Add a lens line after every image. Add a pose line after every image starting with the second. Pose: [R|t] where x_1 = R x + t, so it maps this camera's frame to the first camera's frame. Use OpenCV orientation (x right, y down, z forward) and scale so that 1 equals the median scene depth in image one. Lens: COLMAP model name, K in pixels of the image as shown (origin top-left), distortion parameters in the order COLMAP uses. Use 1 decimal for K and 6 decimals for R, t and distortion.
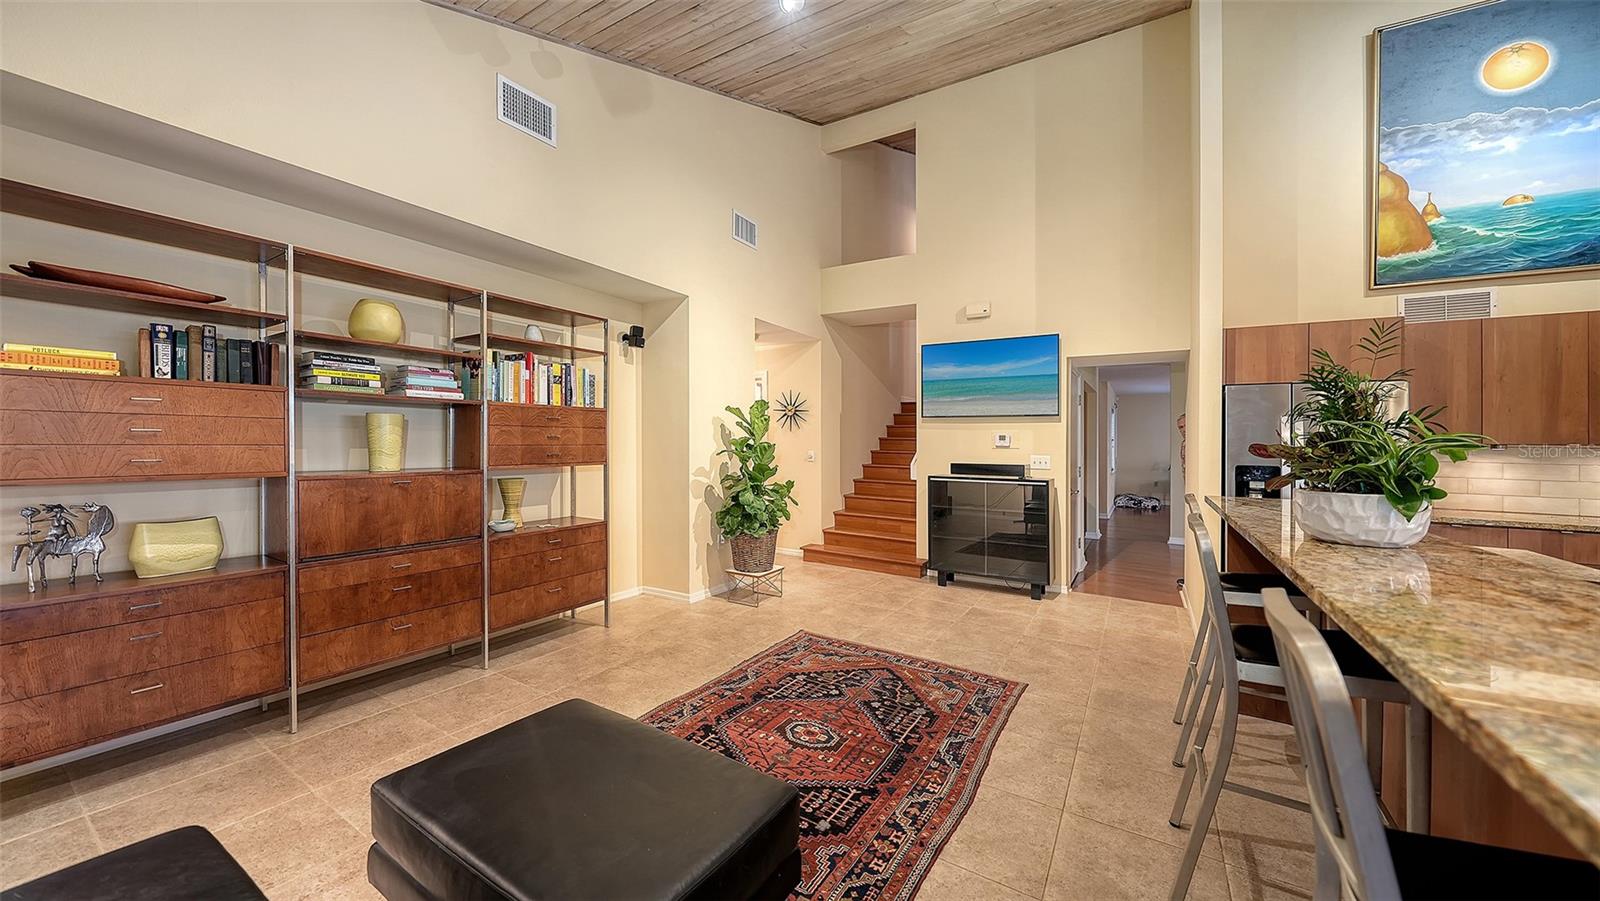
lens RADIAL K [[555.6, 0, 808.9], [0, 555.6, 444.2], [0, 0, 1]] dist [-0.002680, -0.000087]
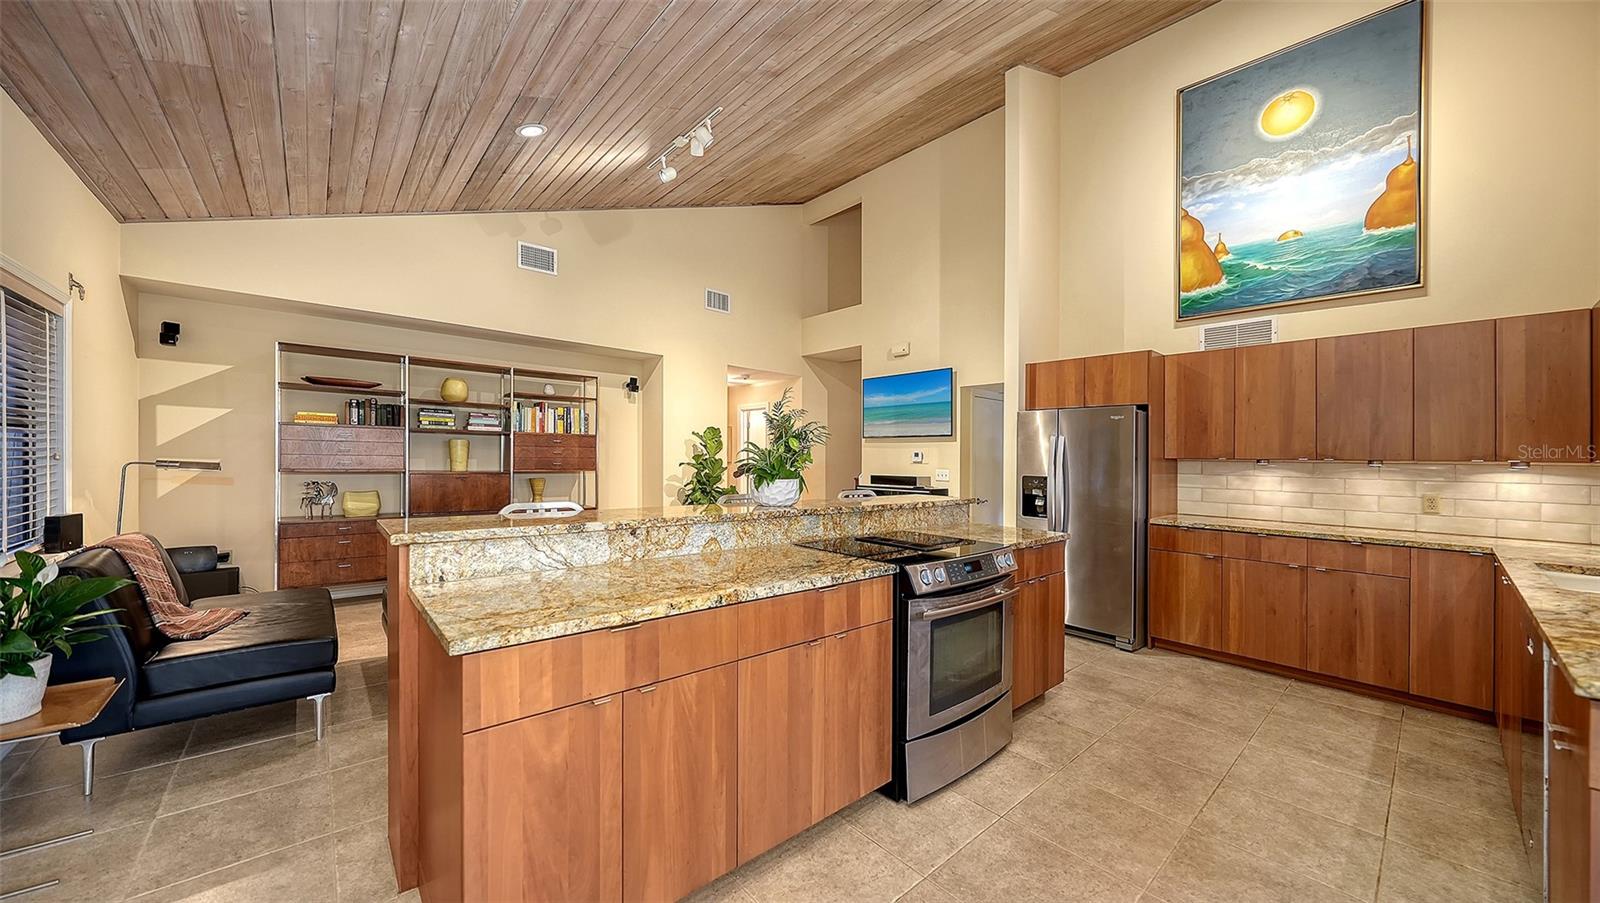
lens RADIAL K [[563.3, 0, 801.1], [0, 563.3, 460.5], [0, 0, 1]] dist [-0.000604, -0.000073]
pose [[0.953950, 0.003712, -0.299943, 0.690739], [-0.006342, 0.999949, -0.007798, 0.016800], [0.299899, 0.009341, 0.953925, -0.340380]]
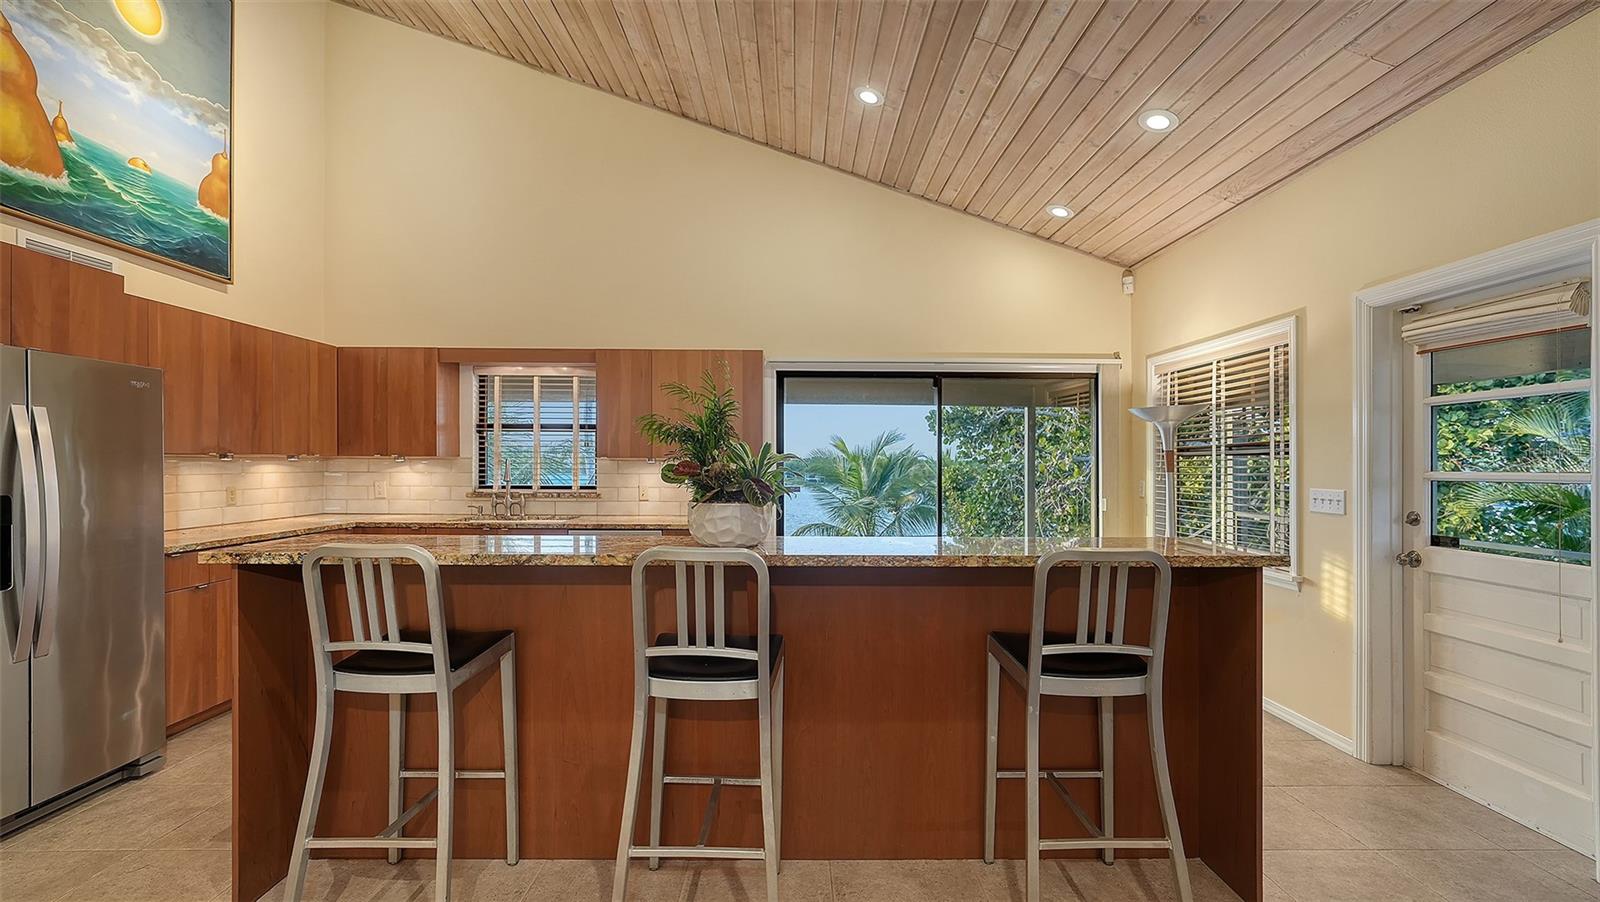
lens RADIAL K [[689.4, 0, 794.2], [0, 689.4, 454.2], [0, 0, 1]] dist [0.003791, 0.001040]
pose [[-0.513998, -0.007371, 0.857760, -0.144936], [-0.007470, 0.999964, 0.004116, -0.009502], [-0.857759, -0.004291, -0.514034, 0.675964]]
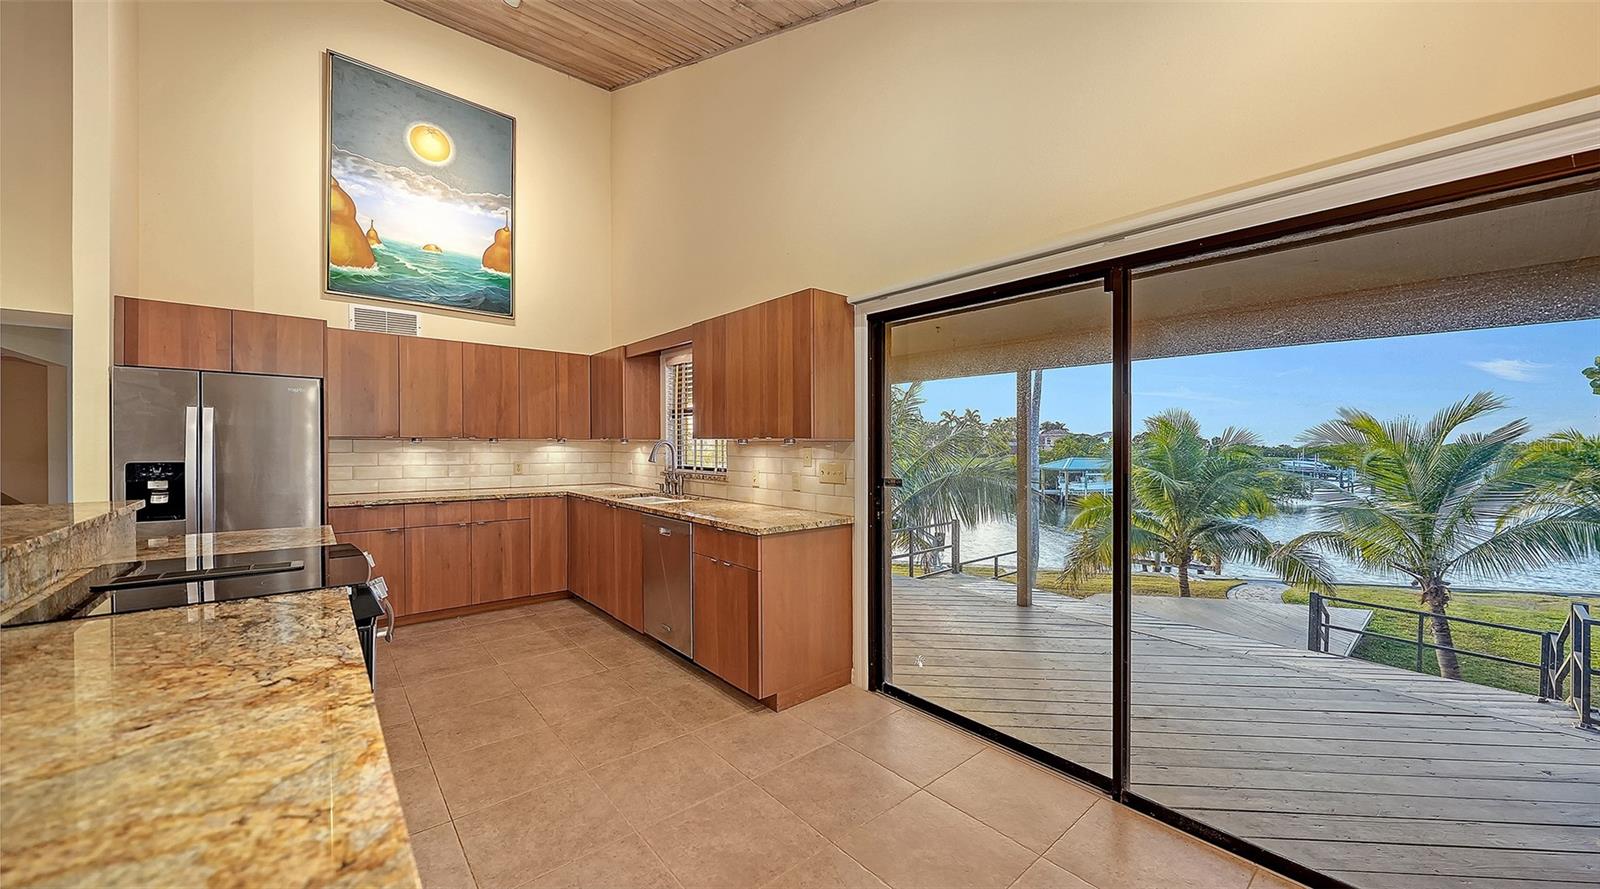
lens RADIAL K [[562.5, 0, 798.4], [0, 562.5, 440.3], [0, 0, 1]] dist [-0.007109, 0.000017]
pose [[0.316128, -0.006486, 0.948694, 0.306748], [0.005479, 0.999972, 0.005011, 0.004242], [-0.948701, 0.003614, 0.316155, -0.219401]]
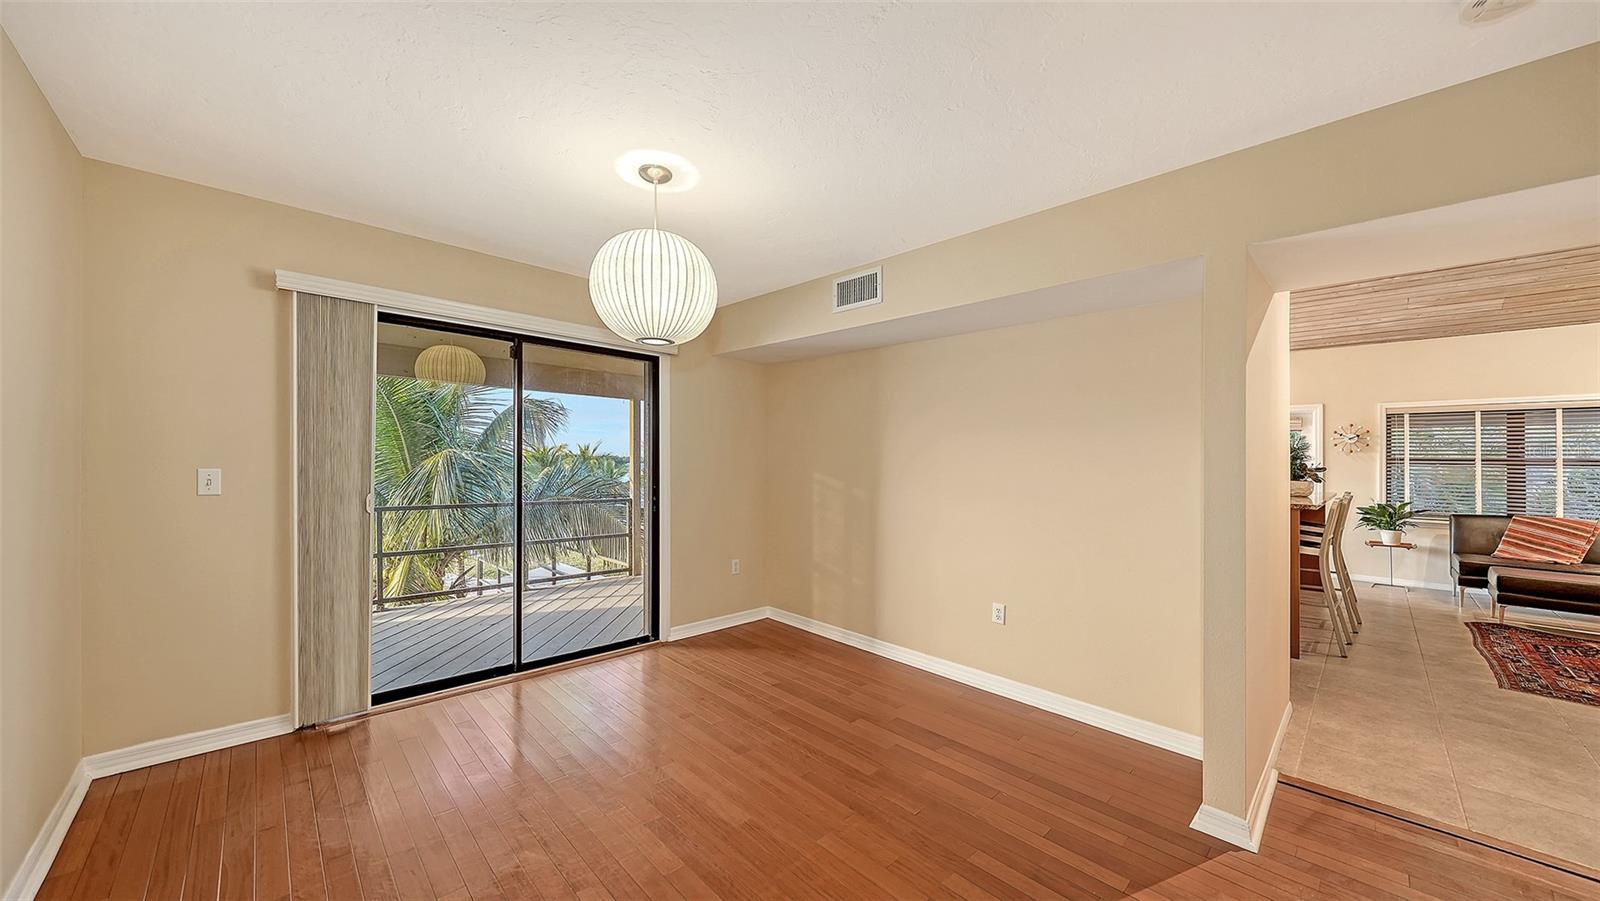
lens RADIAL K [[560.4, 0, 805.5], [0, 560.4, 469.0], [0, 0, 1]] dist [-0.000925, -0.000135]
pose [[-0.968565, -0.037906, 0.245855, 1.265258], [-0.033702, 0.999205, 0.021285, 0.020152], [-0.246467, 0.012330, -0.969073, 2.068452]]
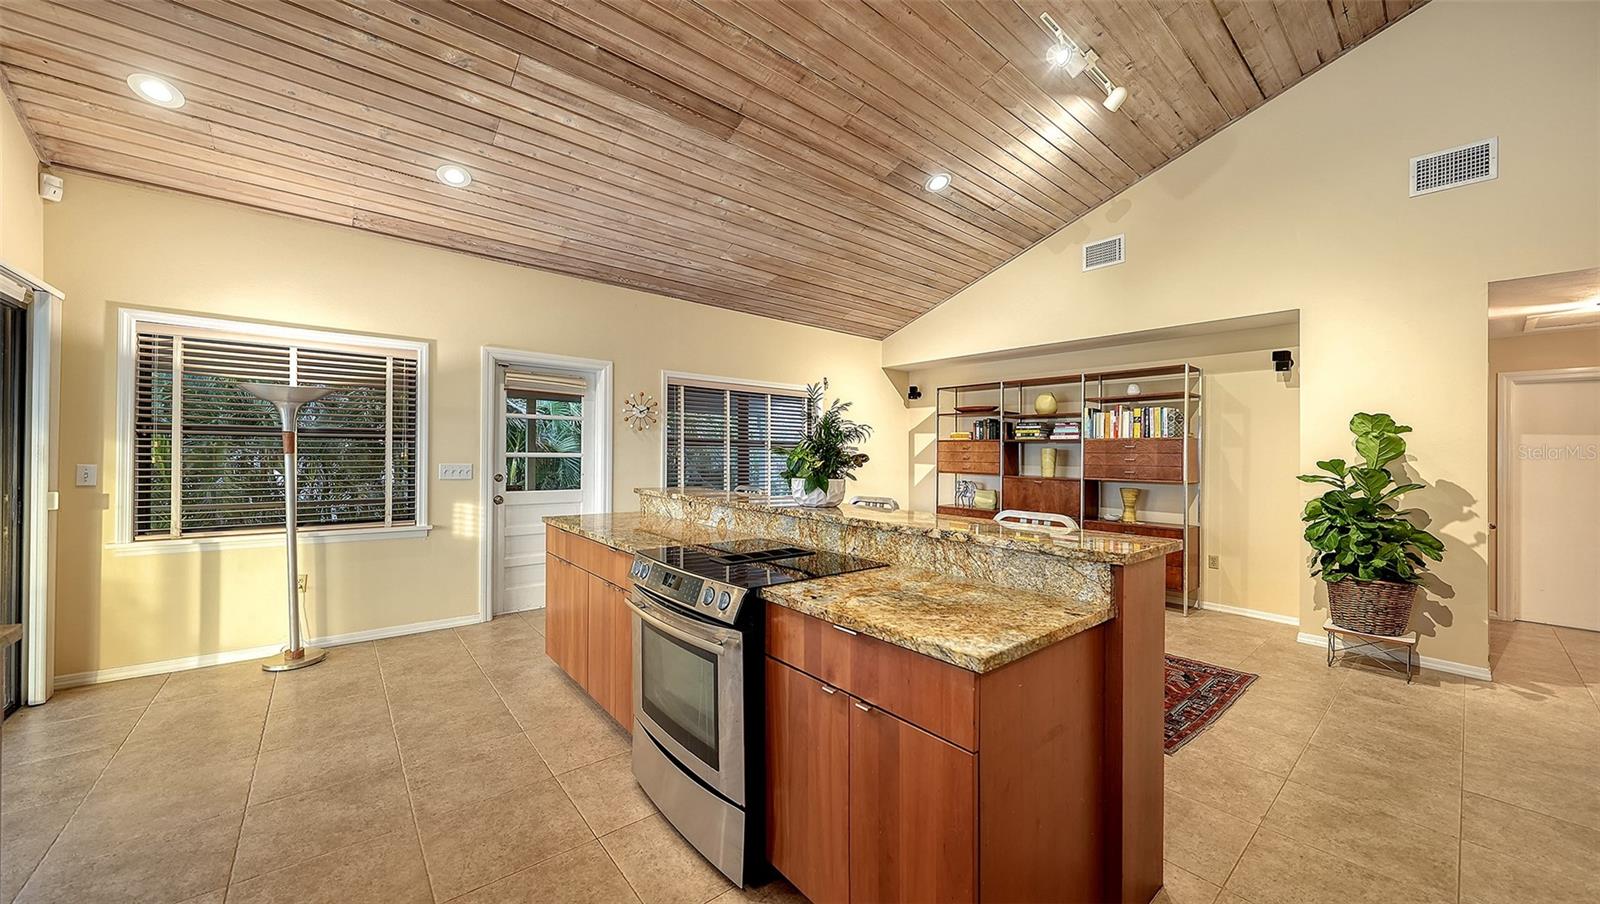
lens RADIAL K [[559.7, 0, 792.3], [0, 559.7, 447.7], [0, 0, 1]] dist [-0.001147, -0.000103]
pose [[-0.333576, -0.030322, -0.942236, 1.175909], [-0.024483, 0.999424, -0.023495, 0.011804], [0.942405, 0.015231, -0.334126, 0.641796]]
